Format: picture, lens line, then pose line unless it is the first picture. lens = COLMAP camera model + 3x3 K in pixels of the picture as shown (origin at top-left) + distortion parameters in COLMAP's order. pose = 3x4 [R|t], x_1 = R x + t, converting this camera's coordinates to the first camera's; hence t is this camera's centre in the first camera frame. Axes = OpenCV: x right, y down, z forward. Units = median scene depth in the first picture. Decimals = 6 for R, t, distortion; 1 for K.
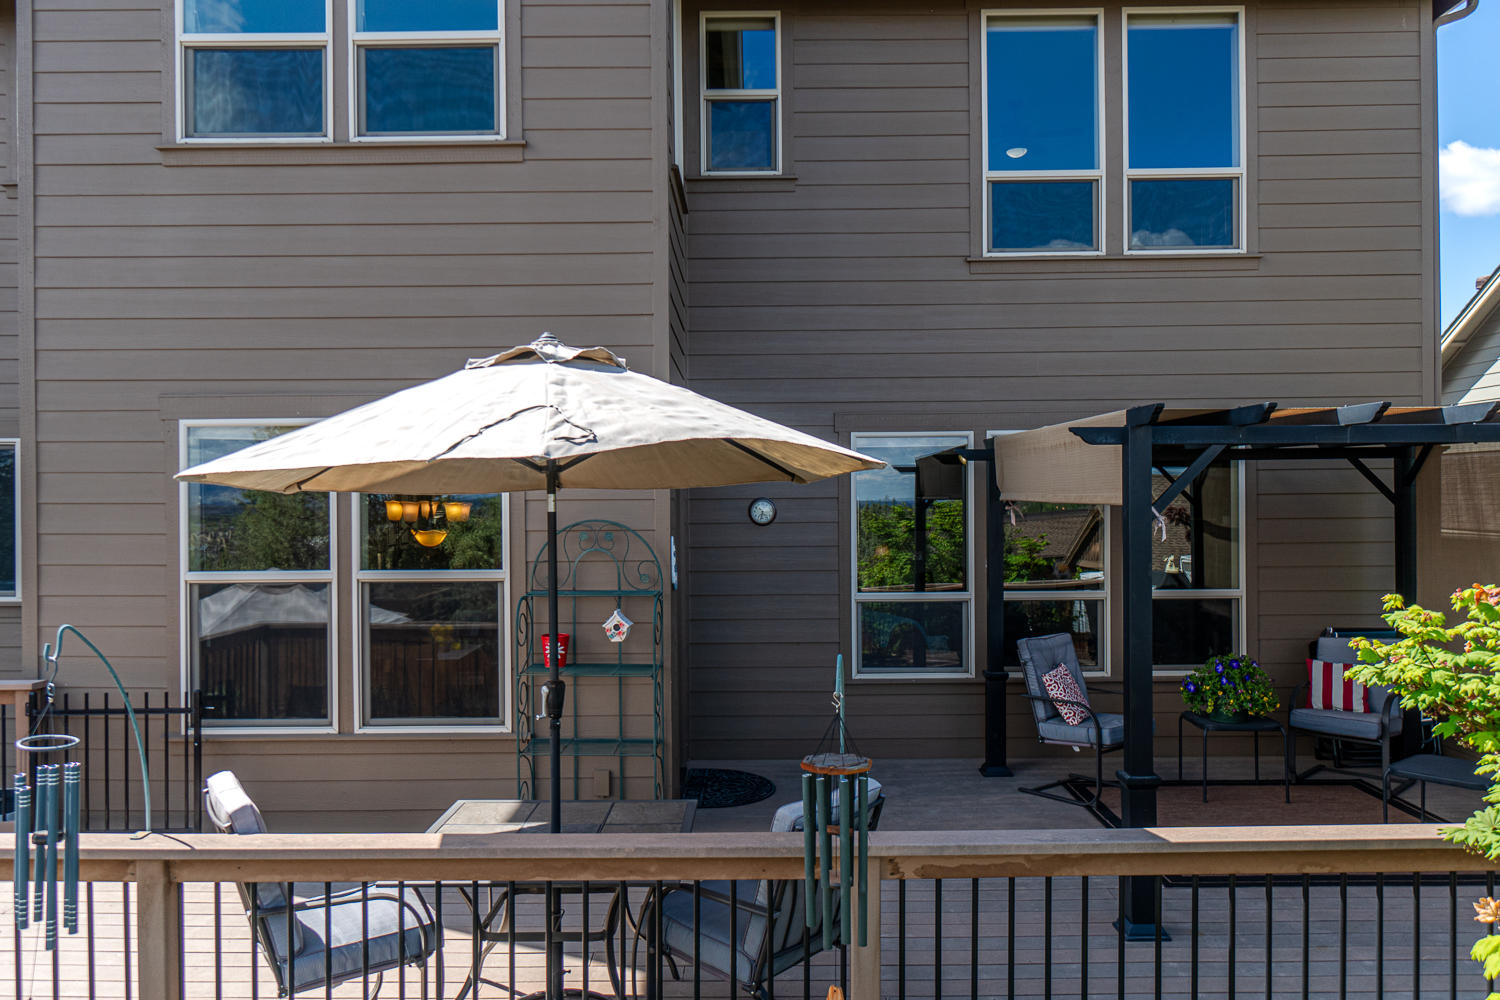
lens RADIAL K [[1118.2, 0, 724.7], [0, 1118.2, 528.5], [0, 0, 1]] dist [0.001770, -0.009749]
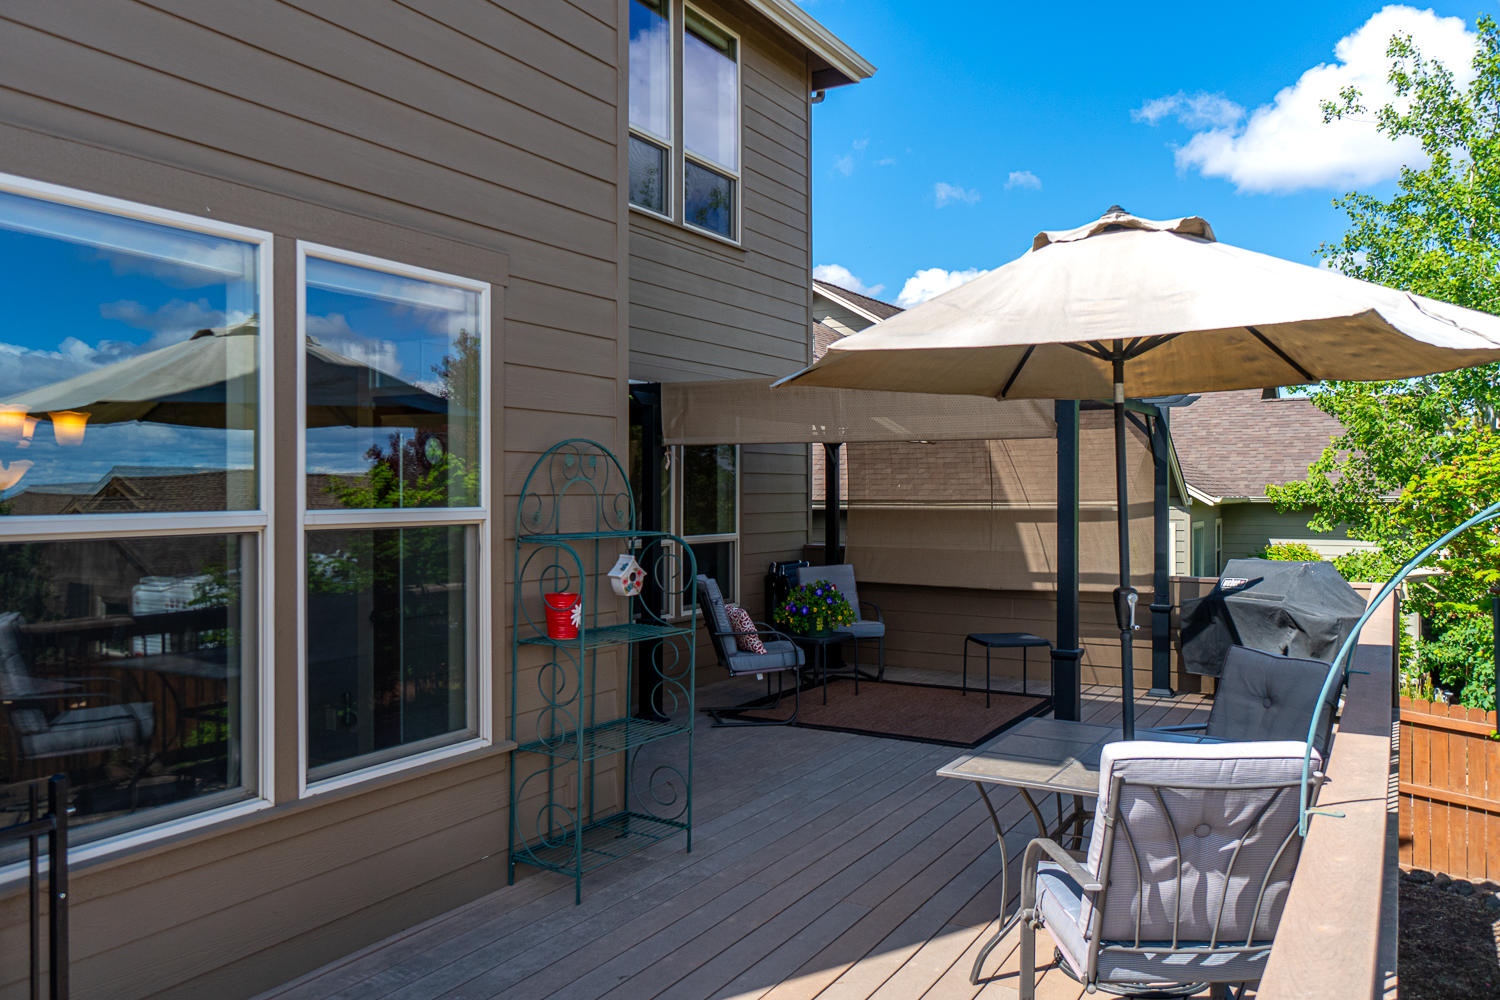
lens RADIAL K [[1118.2, 0, 761.0], [0, 1118.2, 502.4], [0, 0, 1]] dist [0.001770, -0.009749]
pose [[0.494345, -0.000834, 0.869265, -0.688305], [0.015067, 0.999858, -0.007610, 0.041131], [-0.869135, 0.016859, 0.494287, 0.507307]]
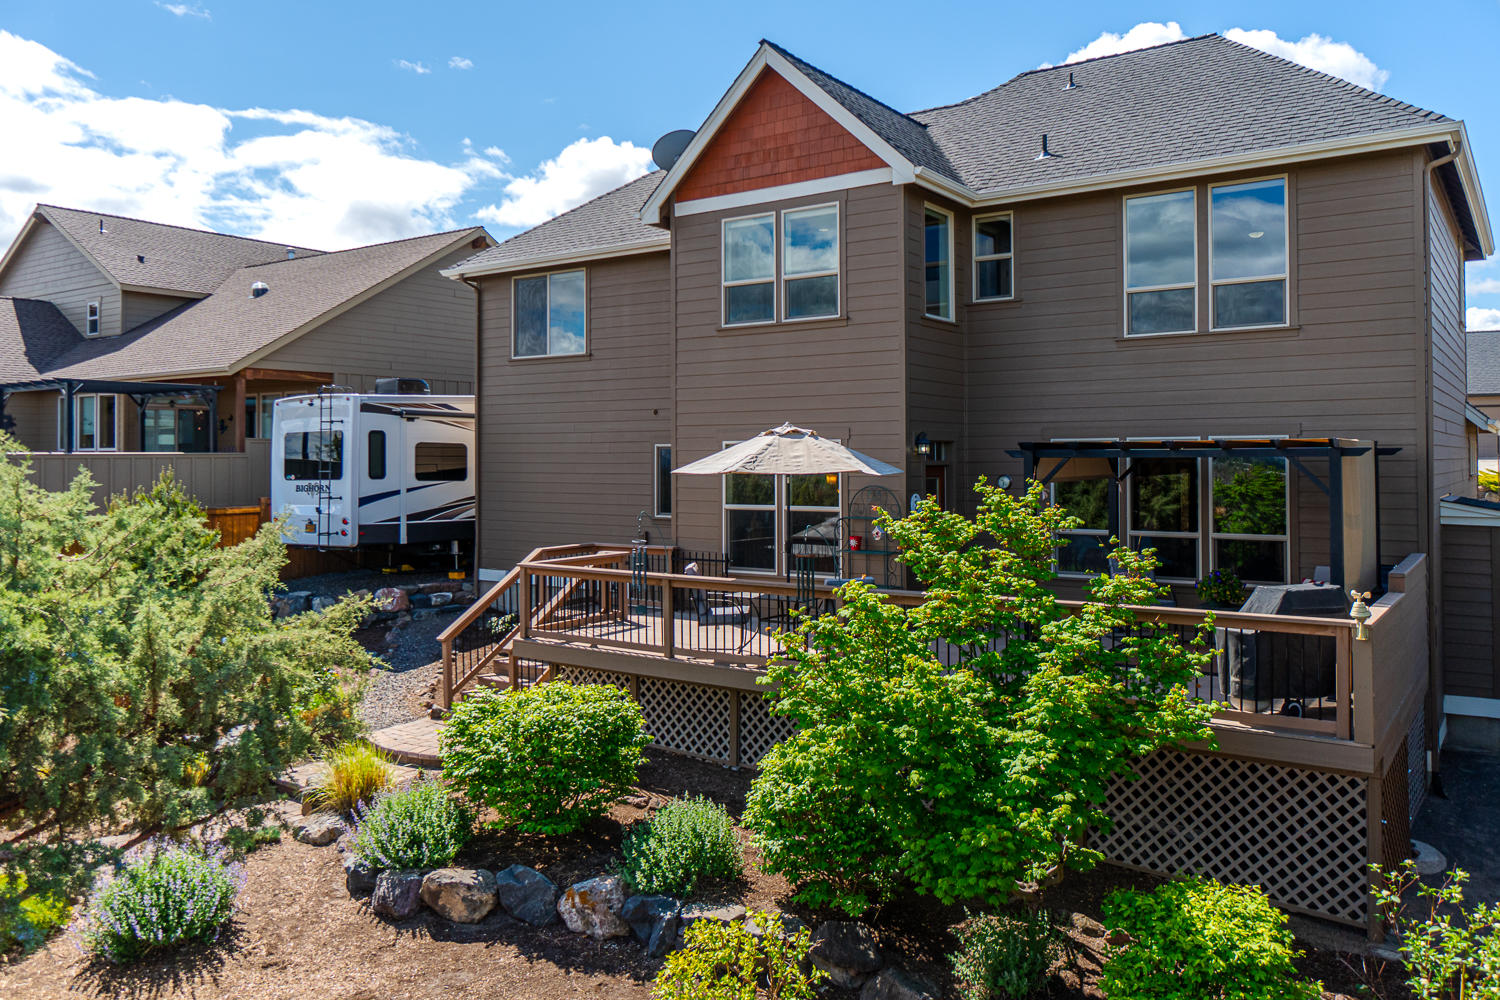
lens RADIAL K [[1118.2, 0, 761.4], [0, 1118.2, 495.6], [0, 0, 1]] dist [0.001770, -0.009749]
pose [[0.822700, 0.025235, -0.567915, 0.955022], [-0.016361, 0.999651, 0.020718, -0.030984], [0.568240, -0.007753, 0.822826, -0.940786]]
